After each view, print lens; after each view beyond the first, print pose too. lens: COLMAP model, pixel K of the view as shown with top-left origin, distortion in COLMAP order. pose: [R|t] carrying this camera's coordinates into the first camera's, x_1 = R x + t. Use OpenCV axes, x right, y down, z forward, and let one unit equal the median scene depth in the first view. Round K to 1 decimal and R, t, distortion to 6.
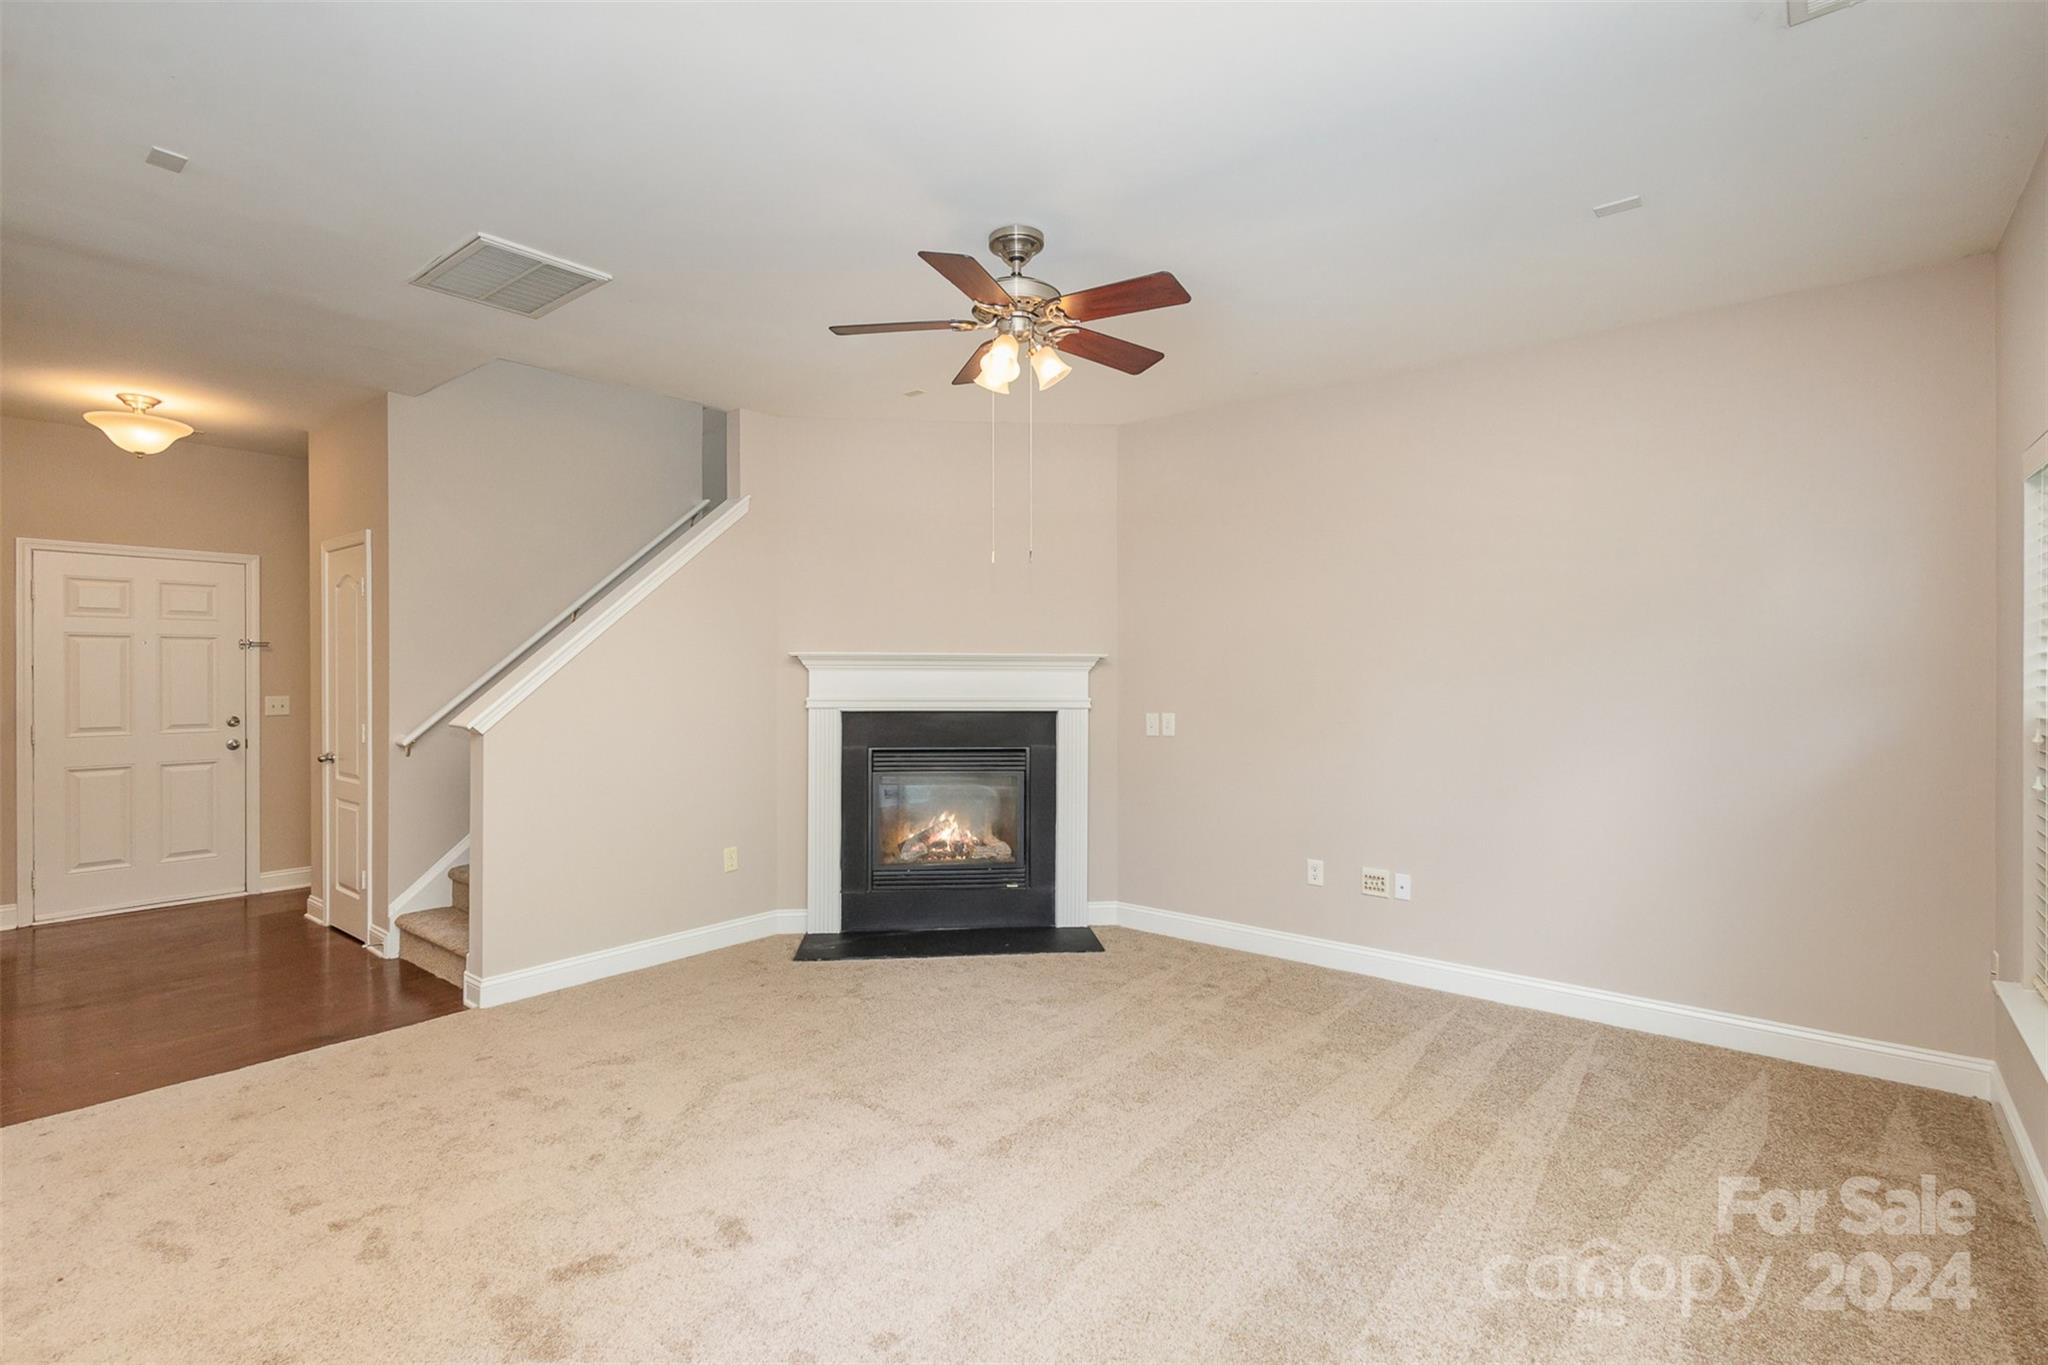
lens RADIAL K [[948.8, 0, 1031.3], [0, 948.8, 670.7], [0, 0, 1]] dist [0.003028, -0.000423]
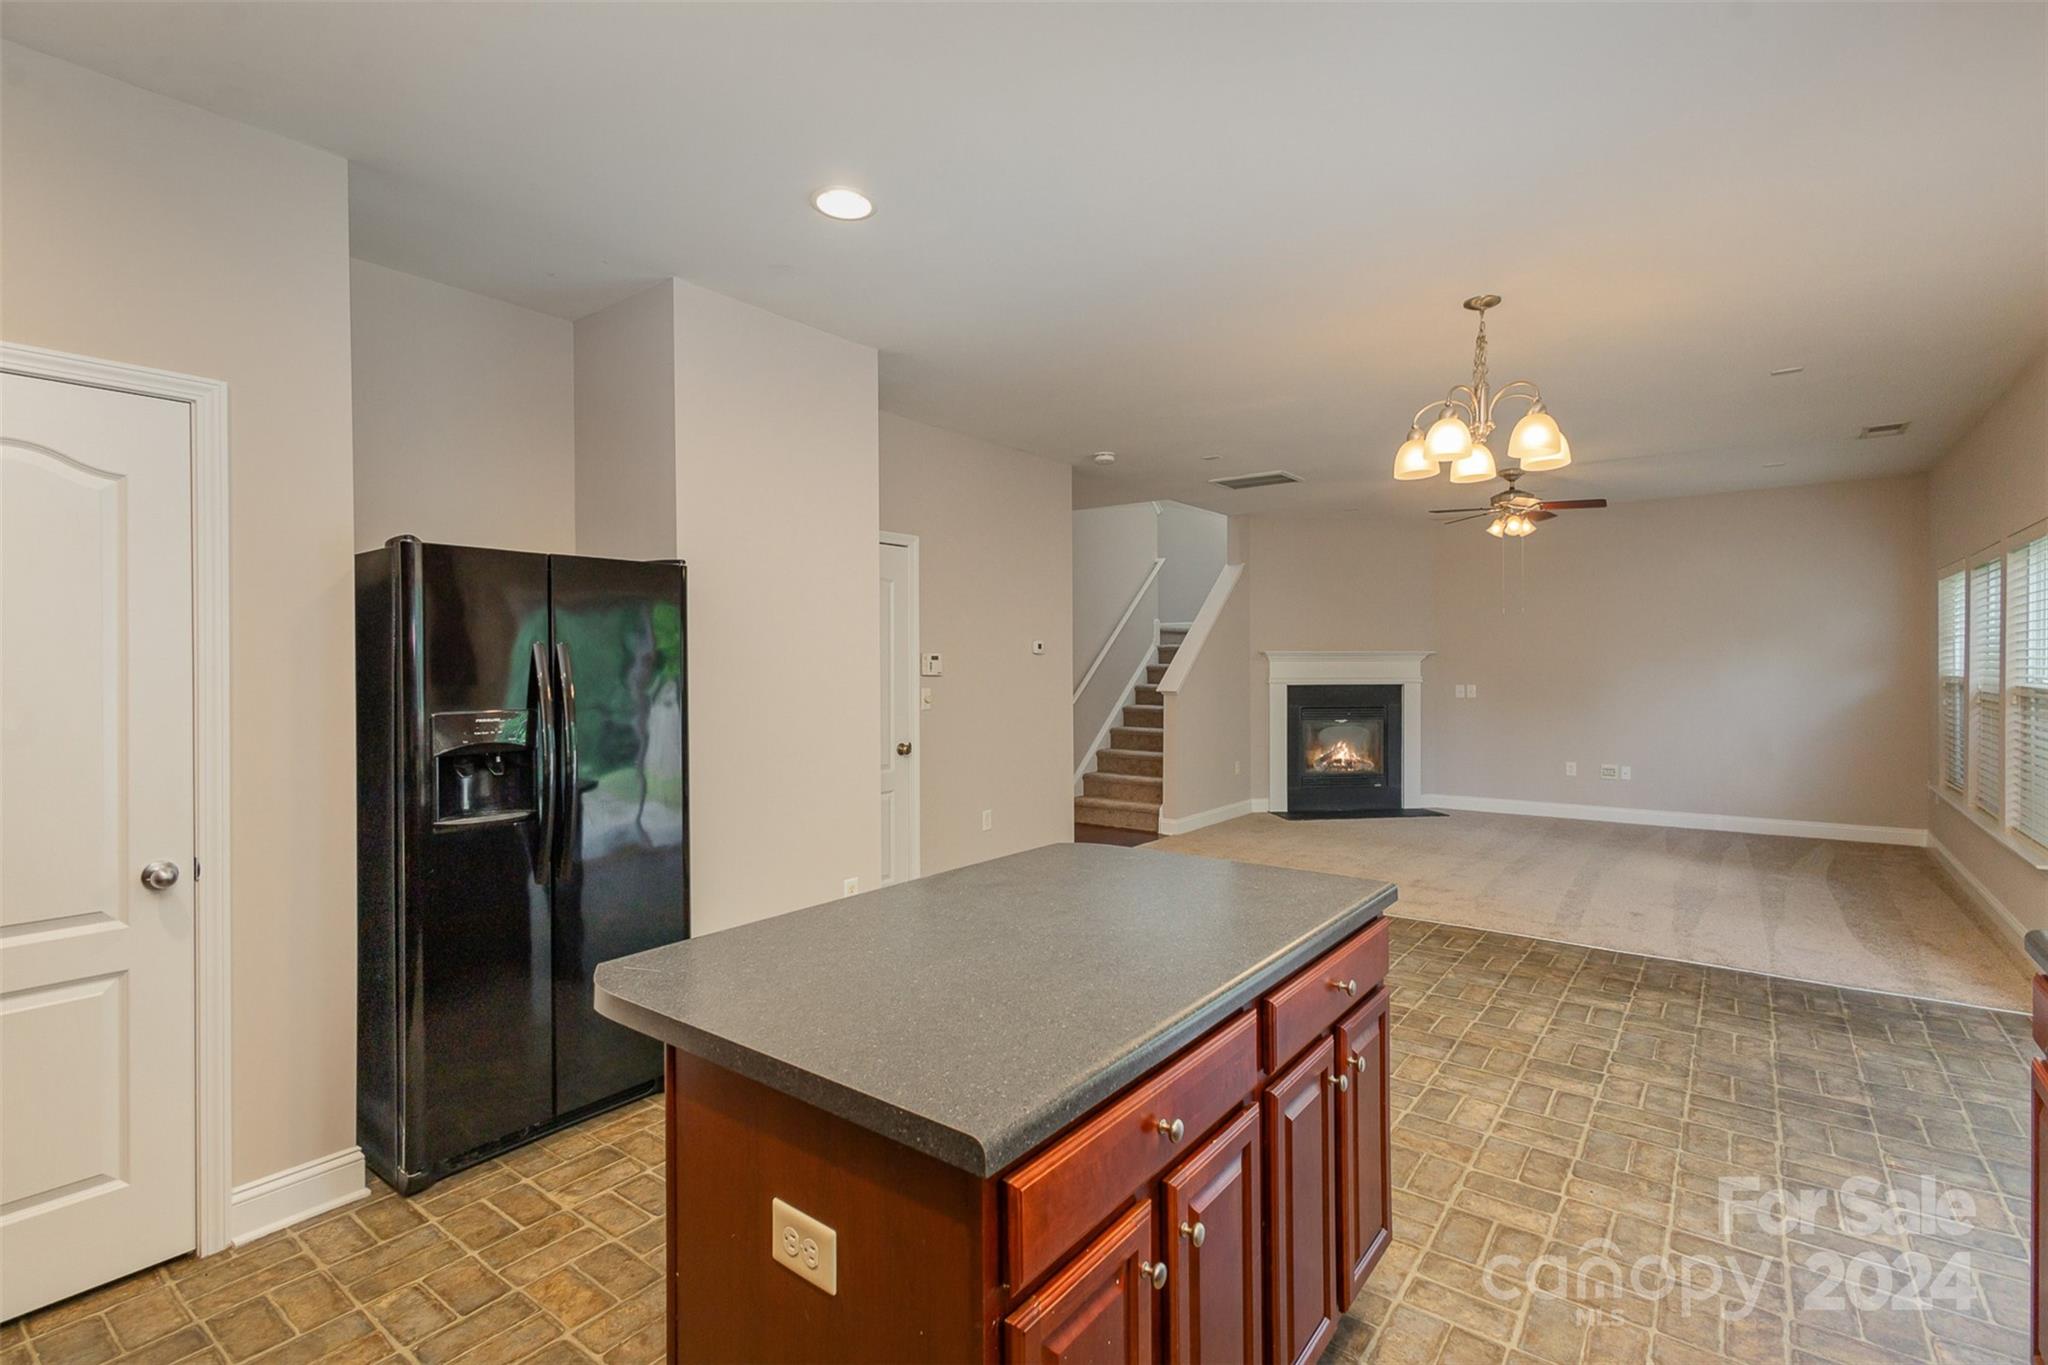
lens RADIAL K [[948.8, 0, 1031.3], [0, 948.8, 670.7], [0, 0, 1]] dist [0.003028, -0.000423]
pose [[0.999517, -0.003169, 0.030904, -0.716295], [0.003058, 0.999989, 0.003655, 0.009450], [-0.030915, -0.003559, 0.999516, -0.720096]]
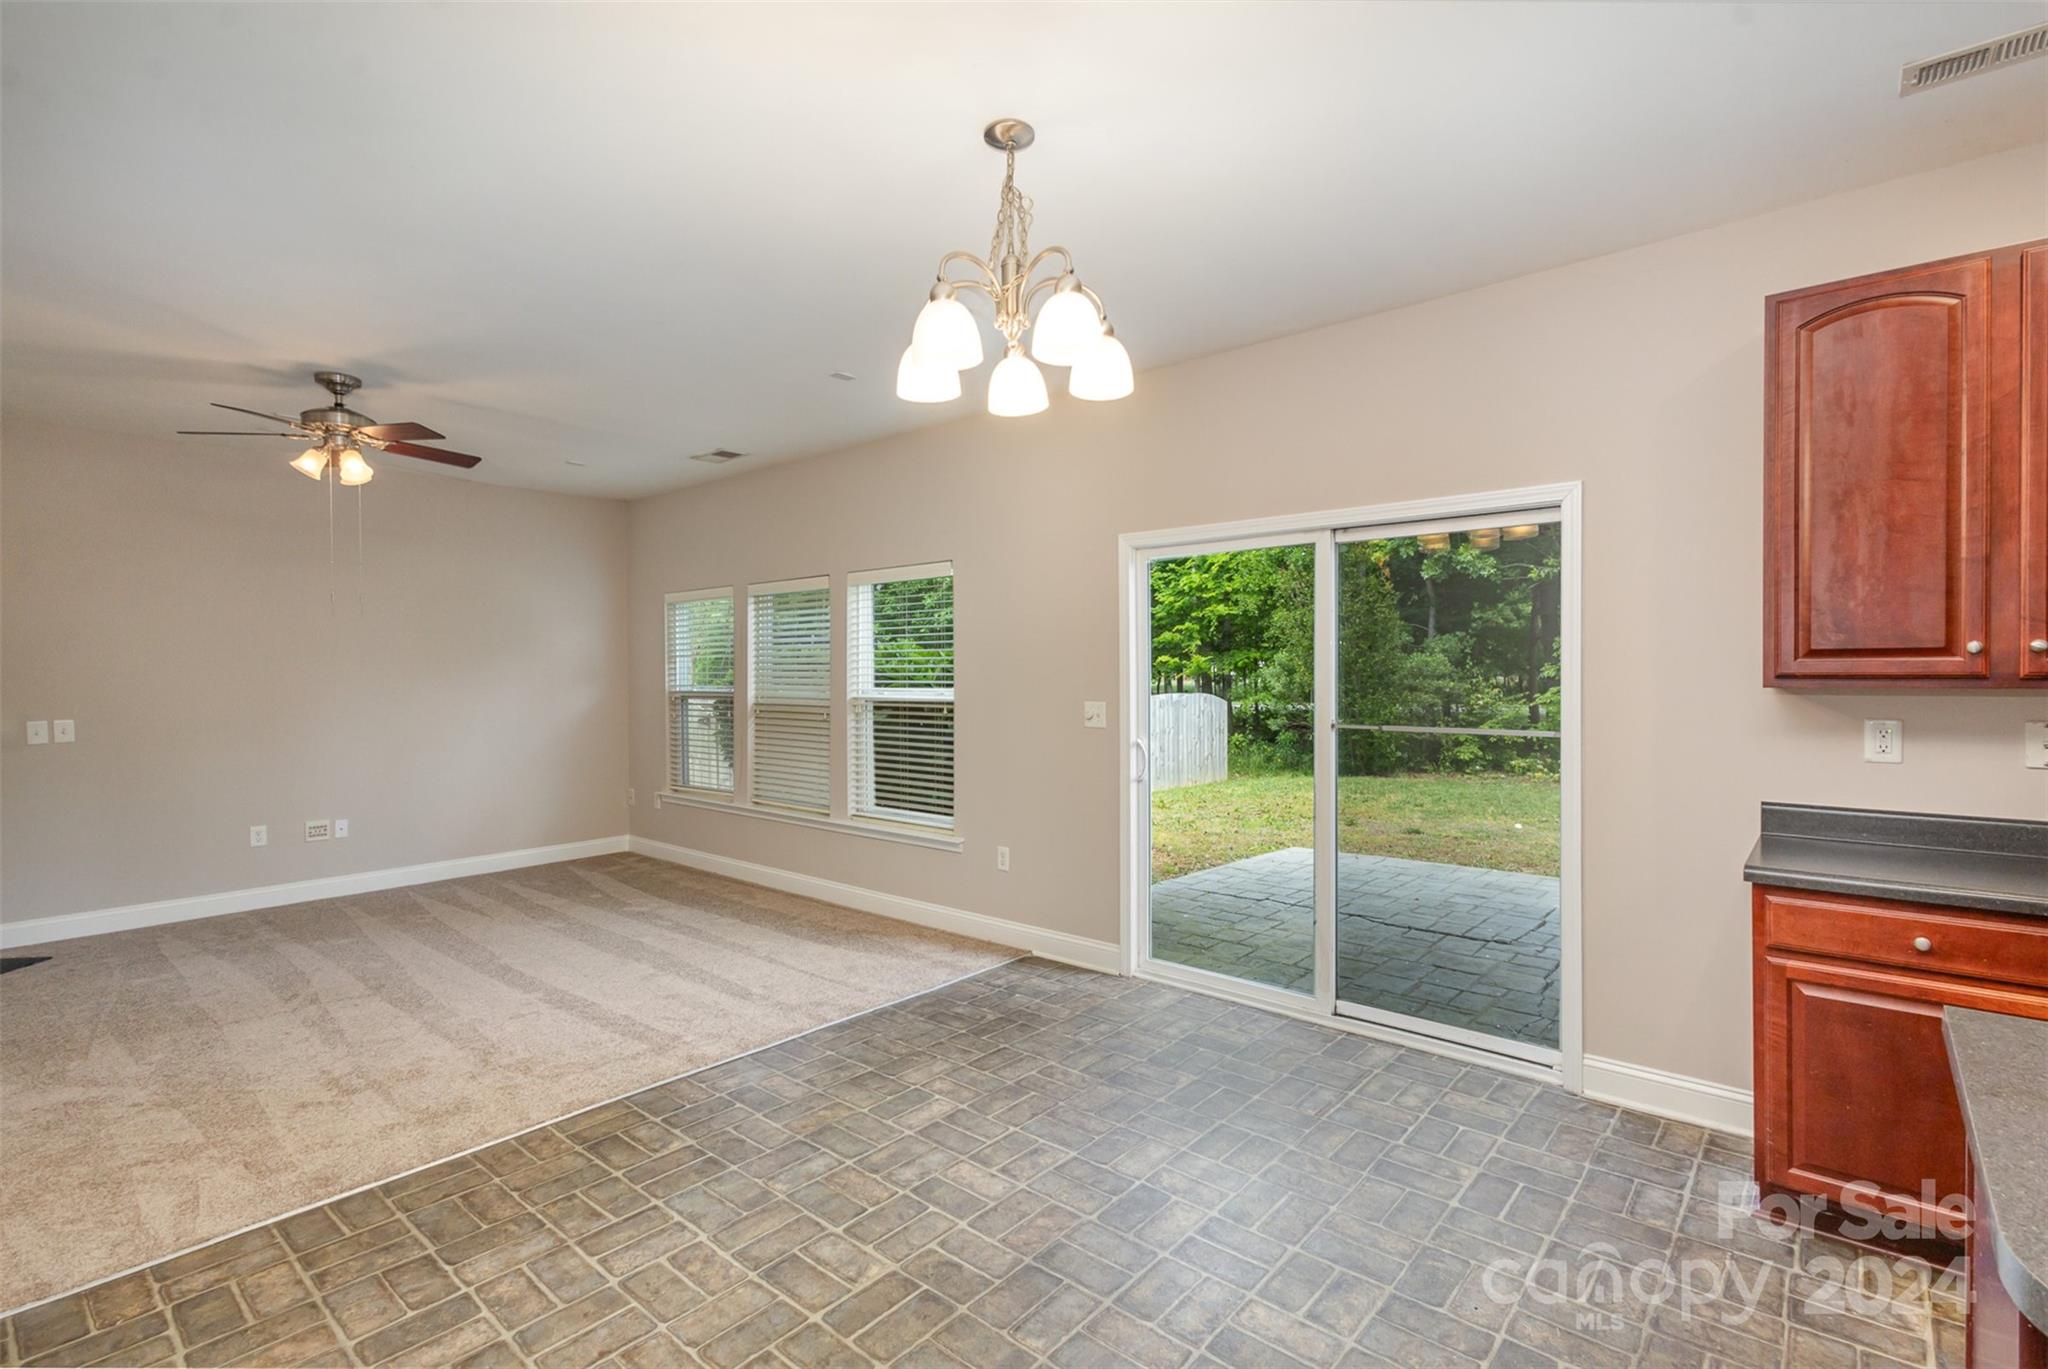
lens RADIAL K [[948.8, 0, 1031.3], [0, 948.8, 672.7], [0, 0, 1]] dist [0.003028, -0.000423]
pose [[0.032339, 0.000347, 0.999477, -0.828259], [0.011209, 0.999937, -0.000710, 0.006799], [-0.999414, 0.011227, 0.032333, -0.061011]]
